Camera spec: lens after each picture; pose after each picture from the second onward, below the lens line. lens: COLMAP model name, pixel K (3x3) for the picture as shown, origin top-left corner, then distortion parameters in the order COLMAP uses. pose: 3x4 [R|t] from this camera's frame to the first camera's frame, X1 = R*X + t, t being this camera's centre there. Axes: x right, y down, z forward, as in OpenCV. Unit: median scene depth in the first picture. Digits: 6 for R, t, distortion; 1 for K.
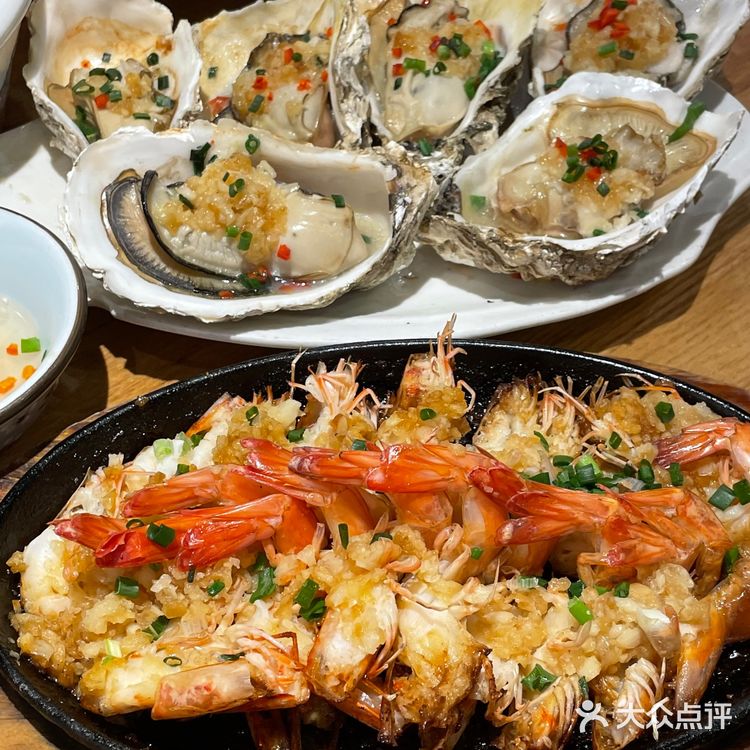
lens RADIAL K [[1265.7, 0, 375.0], [0, 1265.7, 375.0], [0, 0, 1]] dist [0.038067, 0.050160]
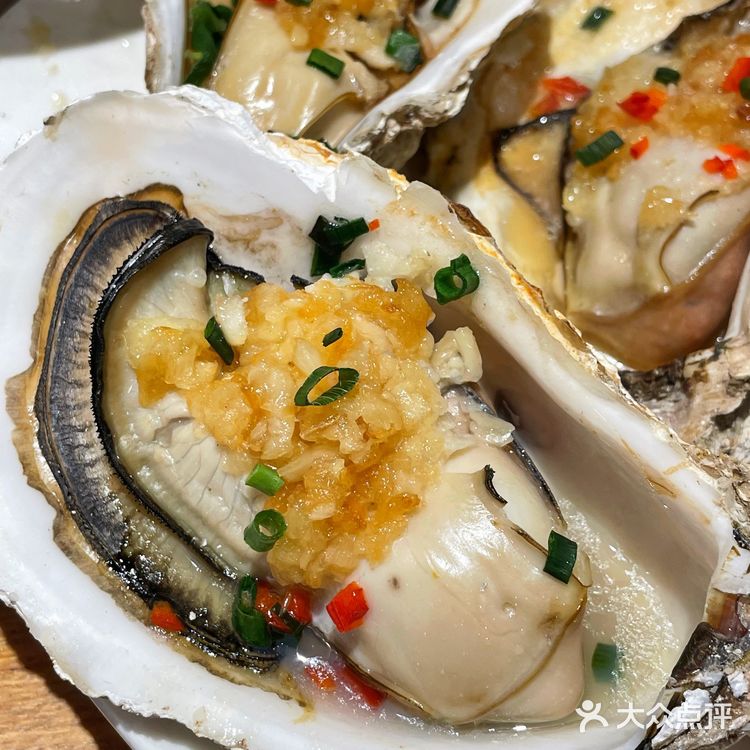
lens RADIAL K [[1265.7, 0, 375.0], [0, 1265.7, 375.0], [0, 0, 1]] dist [0.038067, 0.050160]
pose [[0.808458, 0.515286, -0.284386, 0.002934], [-0.467659, 0.855793, 0.221163, -0.229642], [0.357338, -0.045805, 0.932851, 0.647026]]
